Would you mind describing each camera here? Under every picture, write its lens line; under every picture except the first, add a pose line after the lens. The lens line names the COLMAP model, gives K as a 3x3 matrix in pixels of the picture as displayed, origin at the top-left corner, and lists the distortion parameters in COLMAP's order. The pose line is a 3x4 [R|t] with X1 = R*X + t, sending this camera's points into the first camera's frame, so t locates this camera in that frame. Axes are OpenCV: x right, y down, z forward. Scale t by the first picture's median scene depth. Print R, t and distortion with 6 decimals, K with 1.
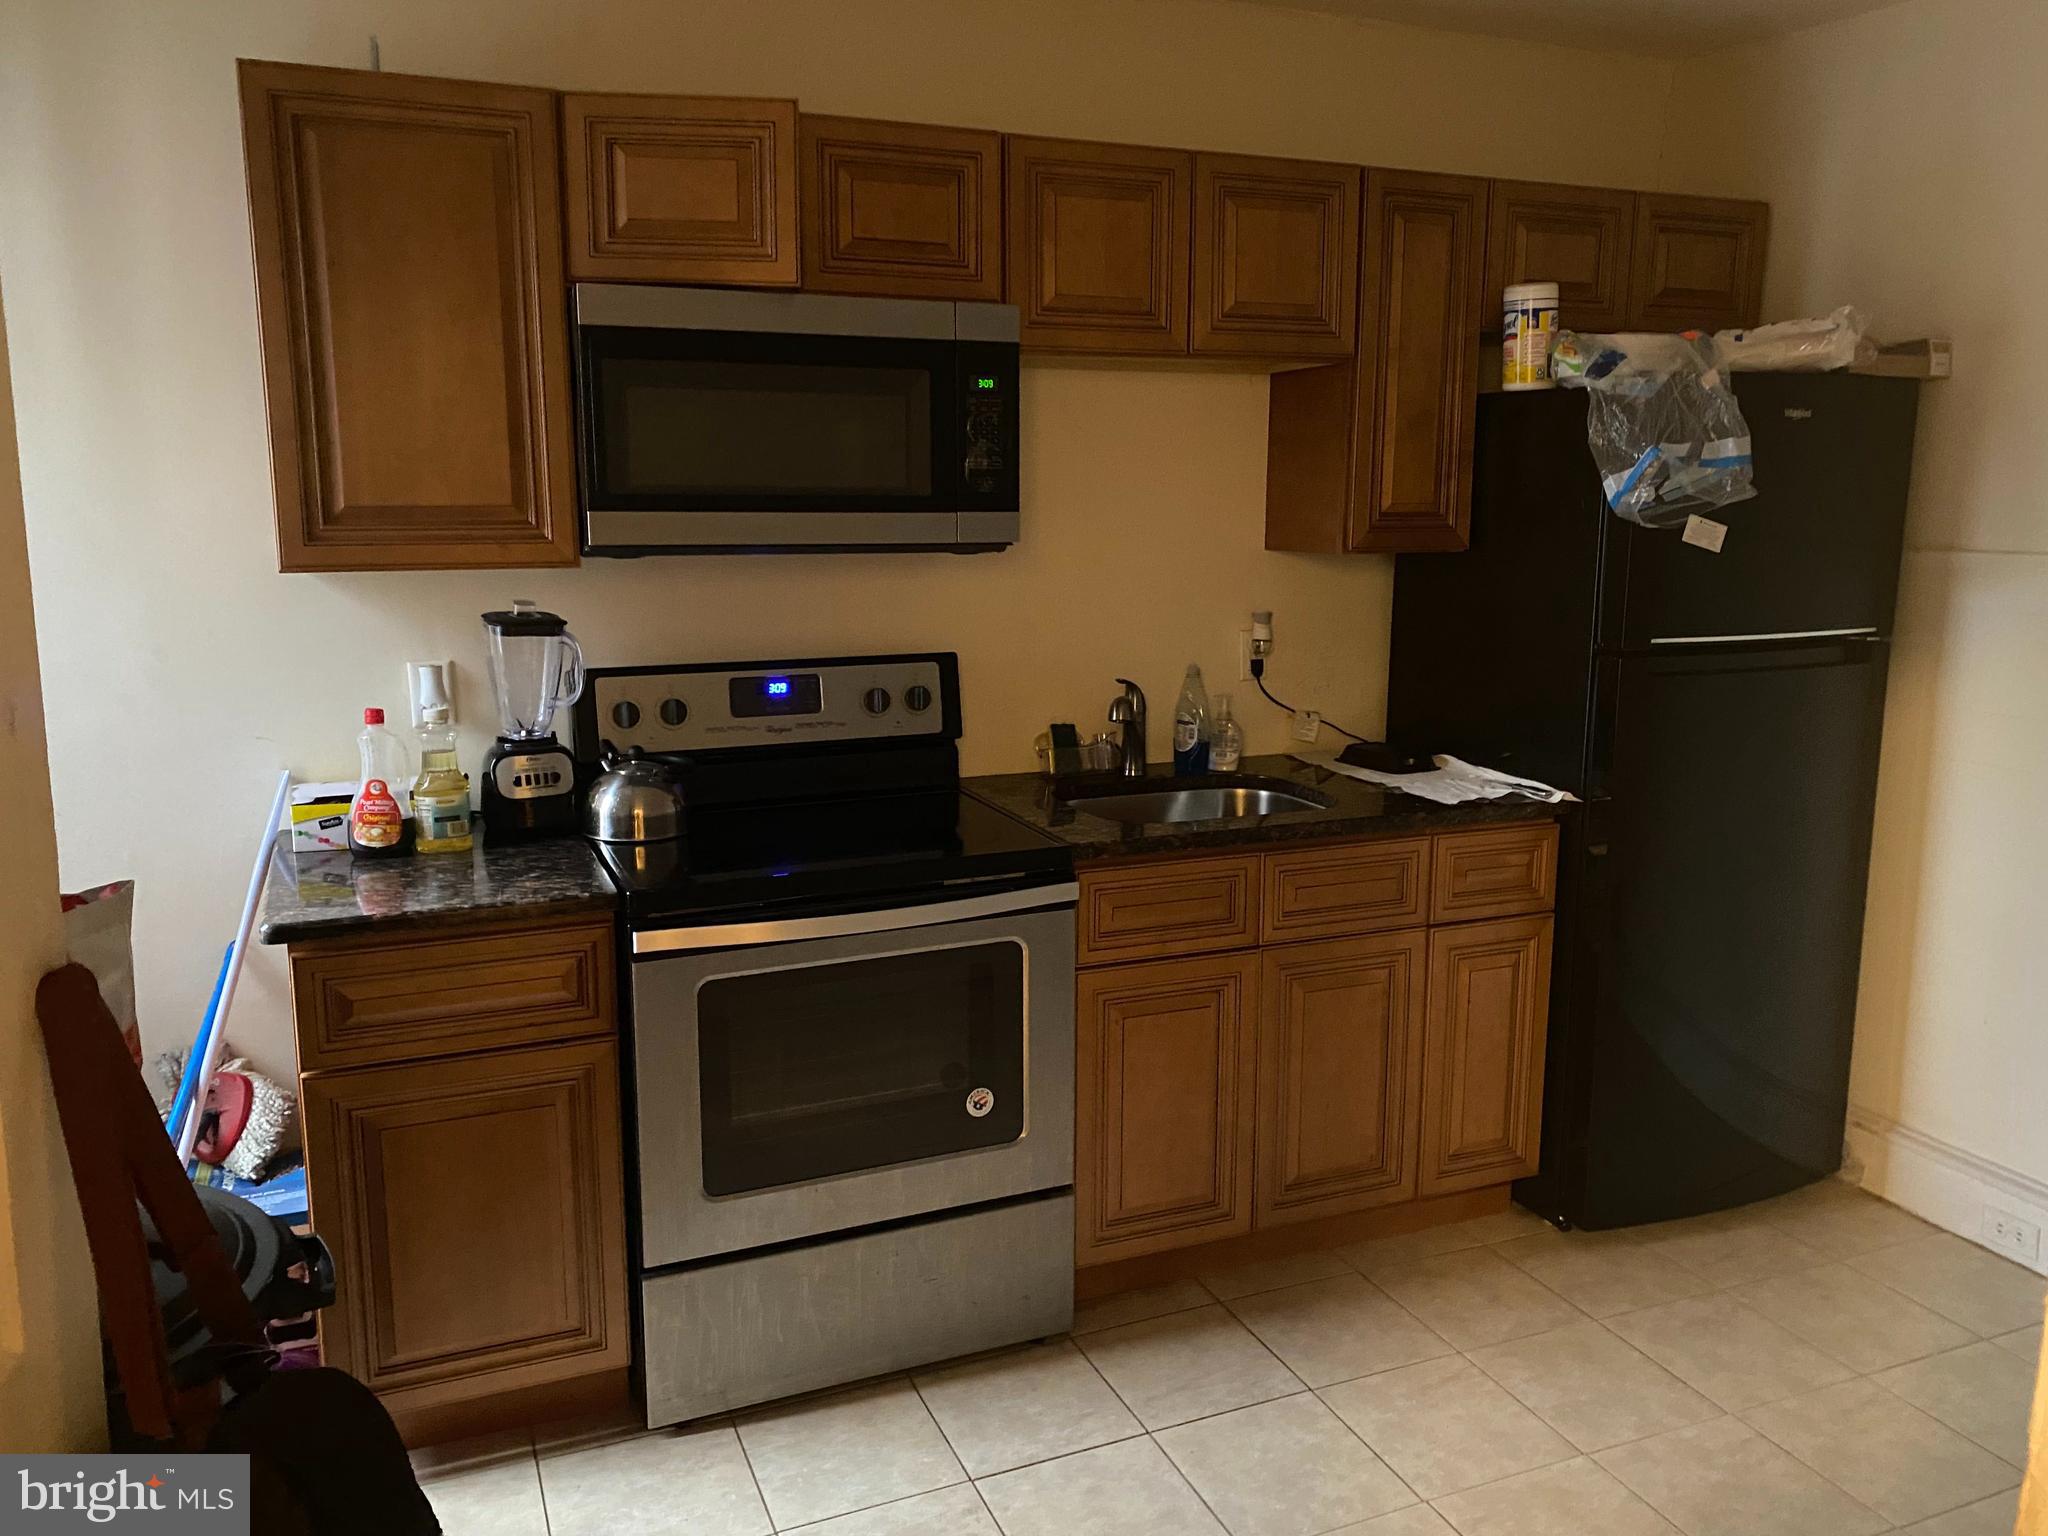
lens RADIAL K [[1553.5, 0, 1023.4], [0, 1553.5, 764.8], [0, 0, 1]] dist [0.032236, -0.024412]
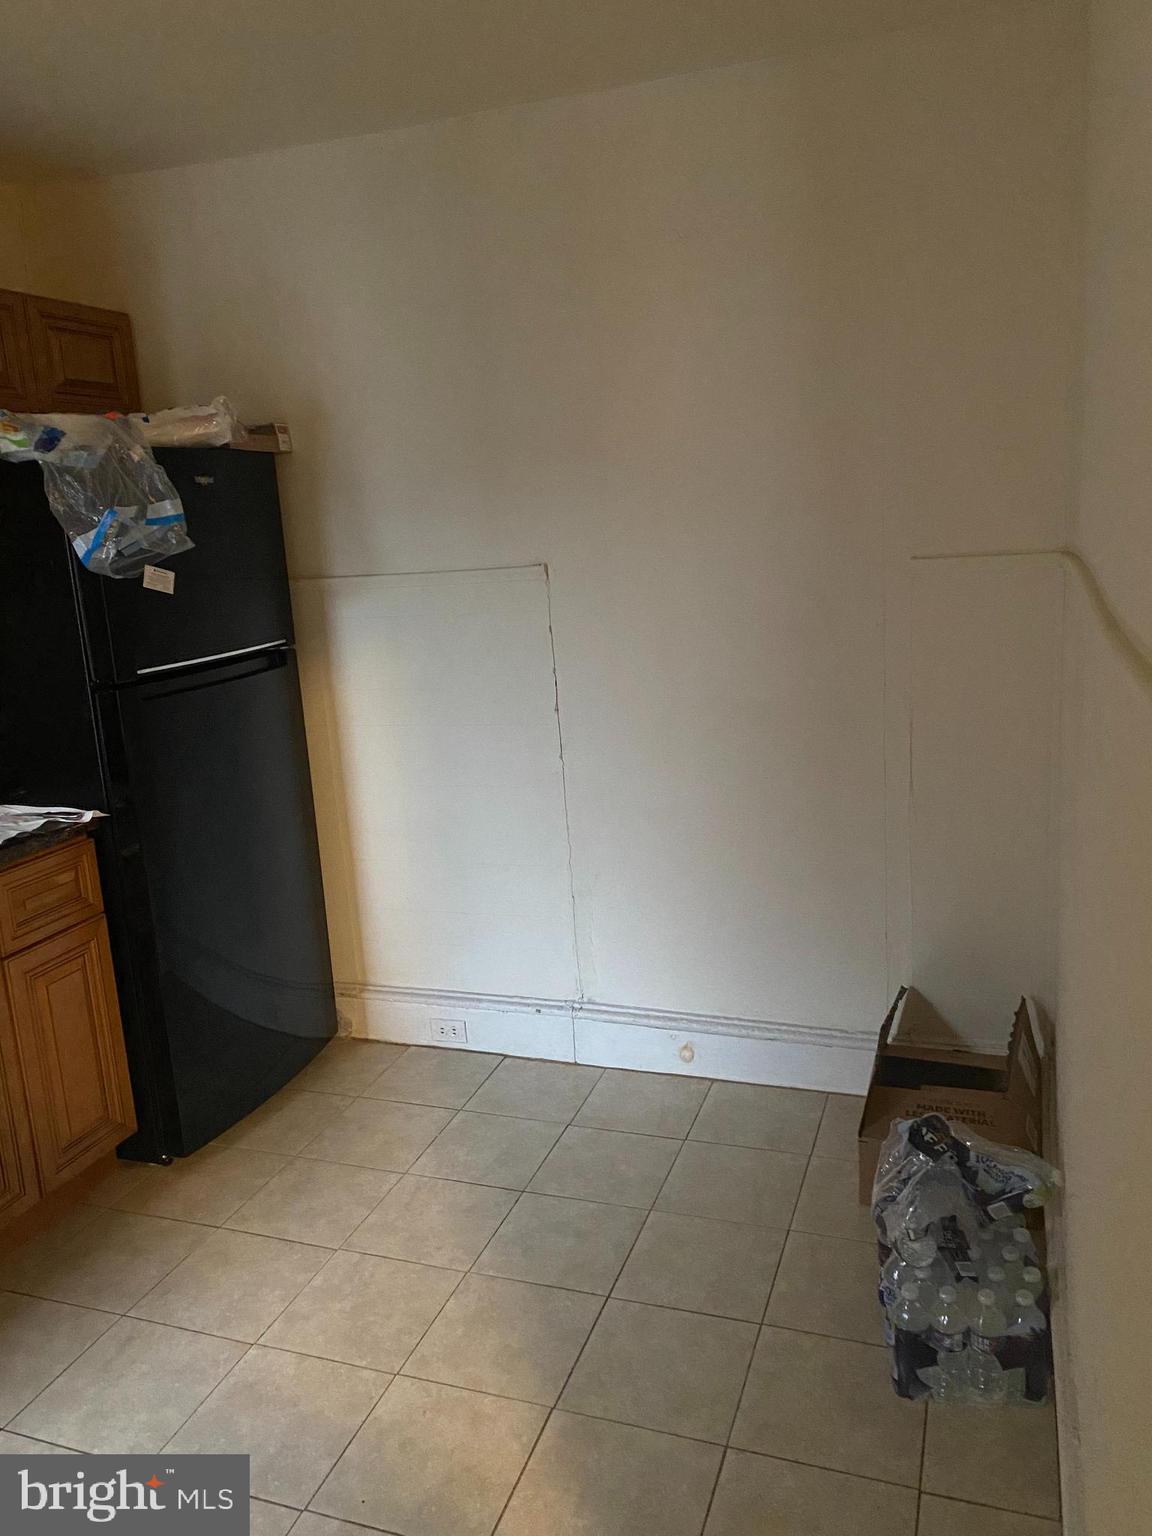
lens RADIAL K [[1165.2, 0, 575.1], [0, 1165.2, 765.6], [0, 0, 1]] dist [0.032236, -0.024412]
pose [[0.672879, -0.201474, 0.711788, -0.025153], [0.196195, 0.976344, 0.090887, -0.024418], [-0.713262, 0.078493, 0.696489, 0.135886]]
